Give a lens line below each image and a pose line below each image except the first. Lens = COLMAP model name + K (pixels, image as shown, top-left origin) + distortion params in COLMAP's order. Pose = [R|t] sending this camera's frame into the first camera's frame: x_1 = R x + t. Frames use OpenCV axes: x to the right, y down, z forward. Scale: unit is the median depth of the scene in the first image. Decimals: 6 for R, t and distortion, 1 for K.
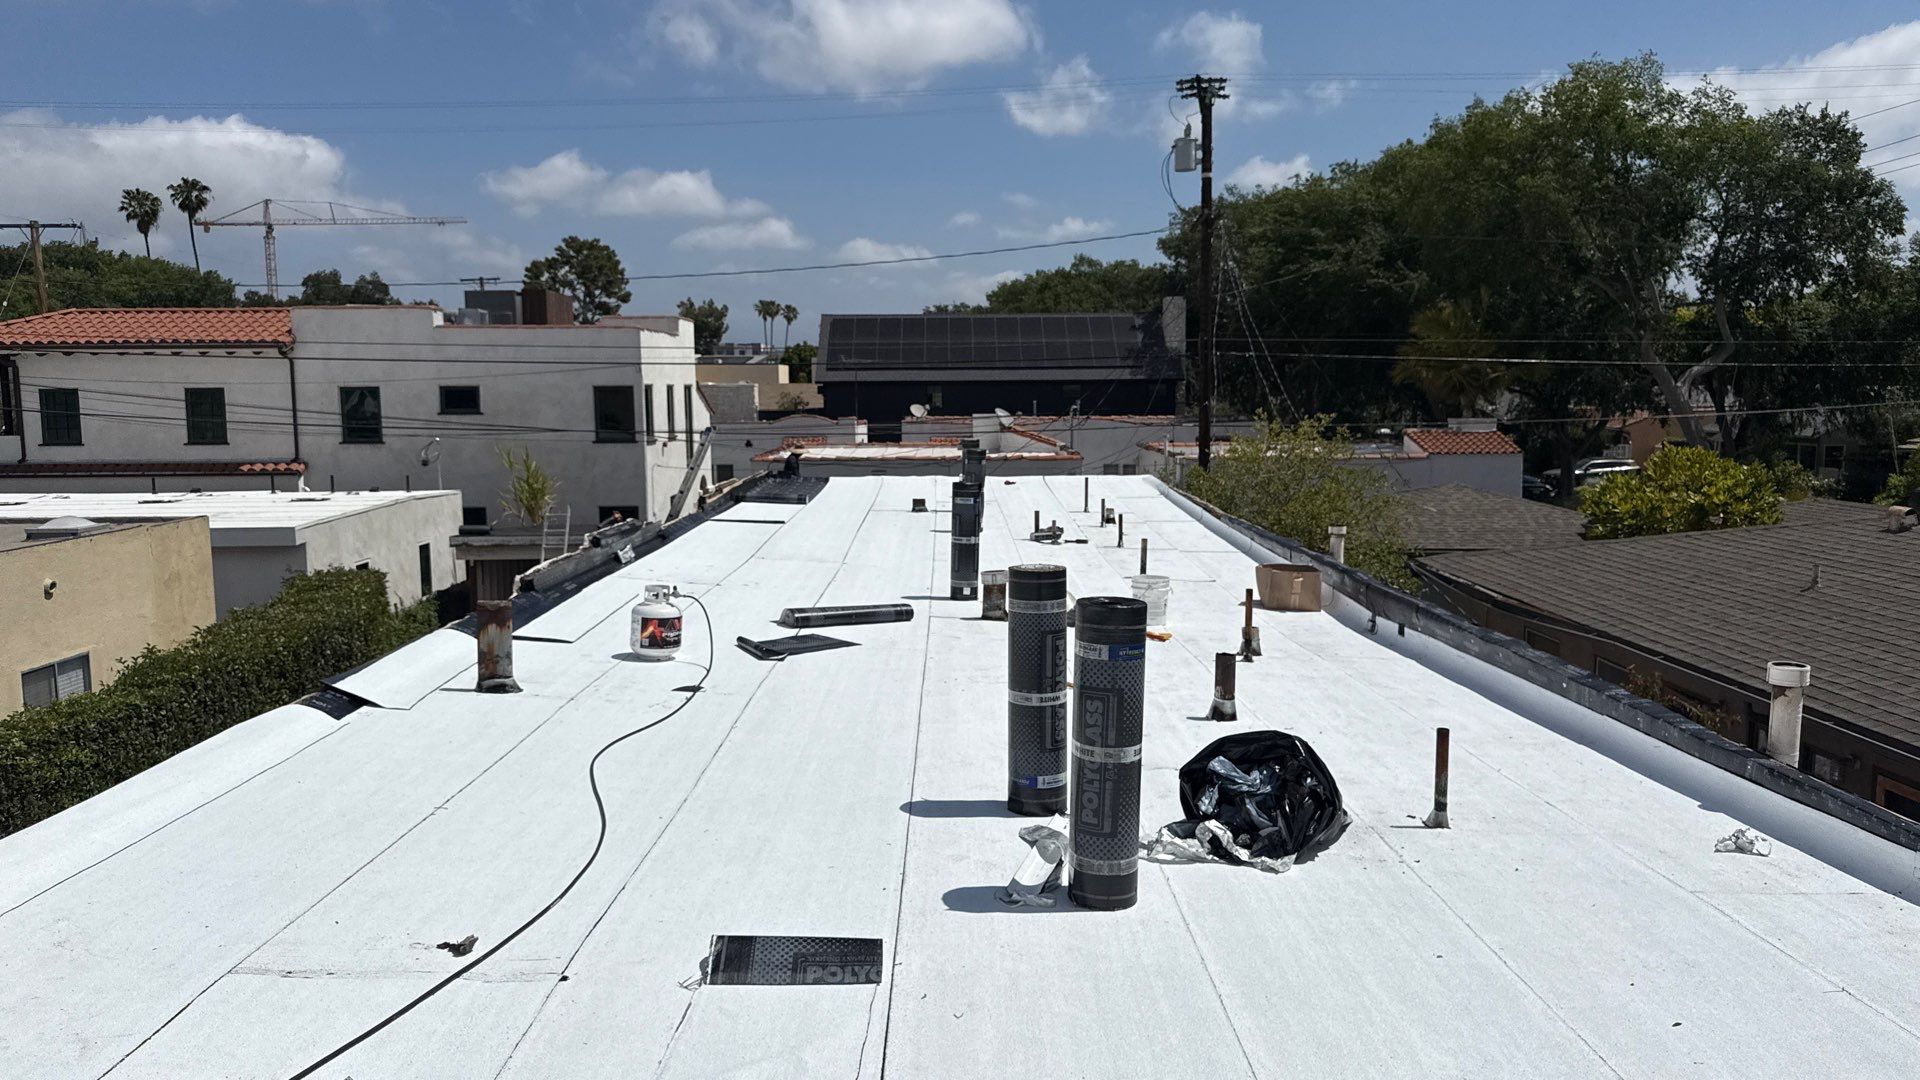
lens RADIAL K [[1378.2, 0, 960.0], [0, 1378.2, 540.0], [0, 0, 1]] dist [0.060970, -0.085085]
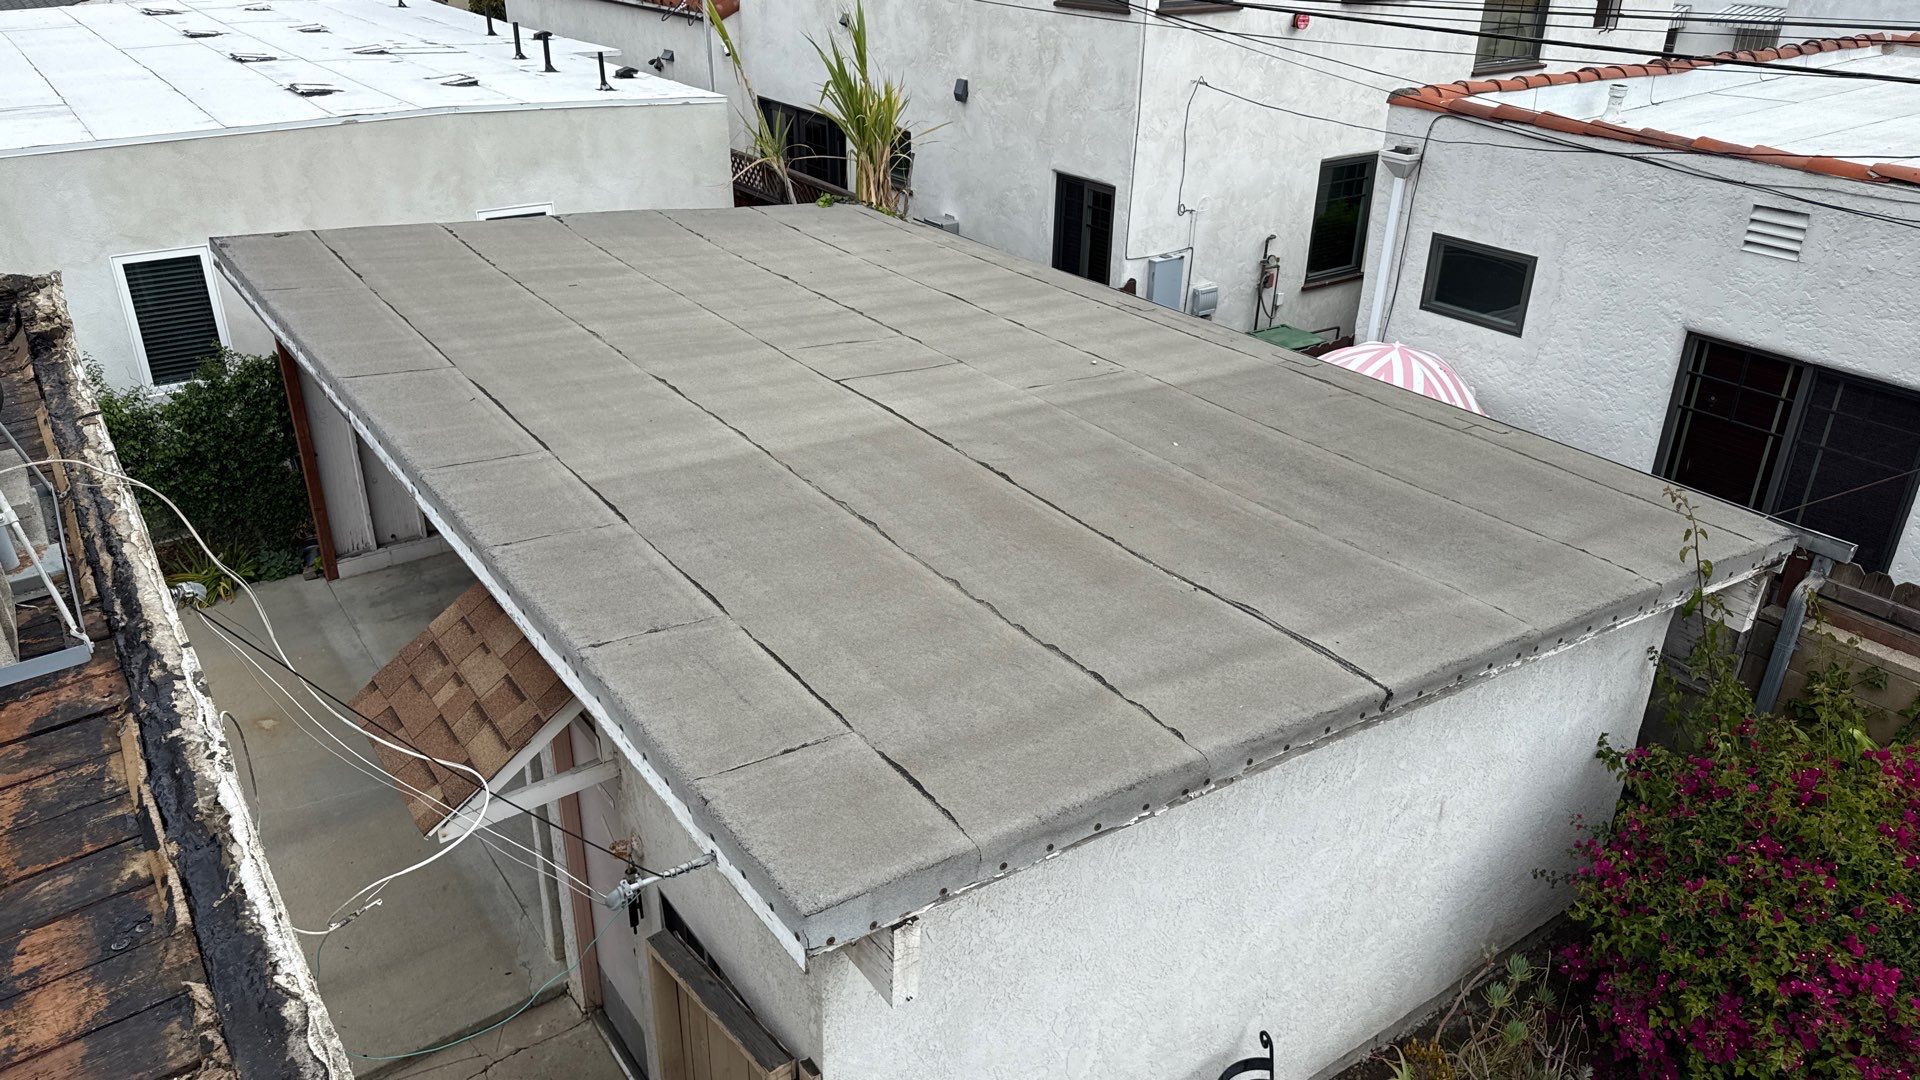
lens RADIAL K [[1378.2, 0, 960.0], [0, 1378.2, 540.0], [0, 0, 1]] dist [0.060970, -0.085085]
pose [[0.571993, 0.362758, -0.735684, 0.064033], [-0.098541, 0.920787, 0.377414, -0.060120], [0.814318, -0.143383, 0.562430, 0.553715]]
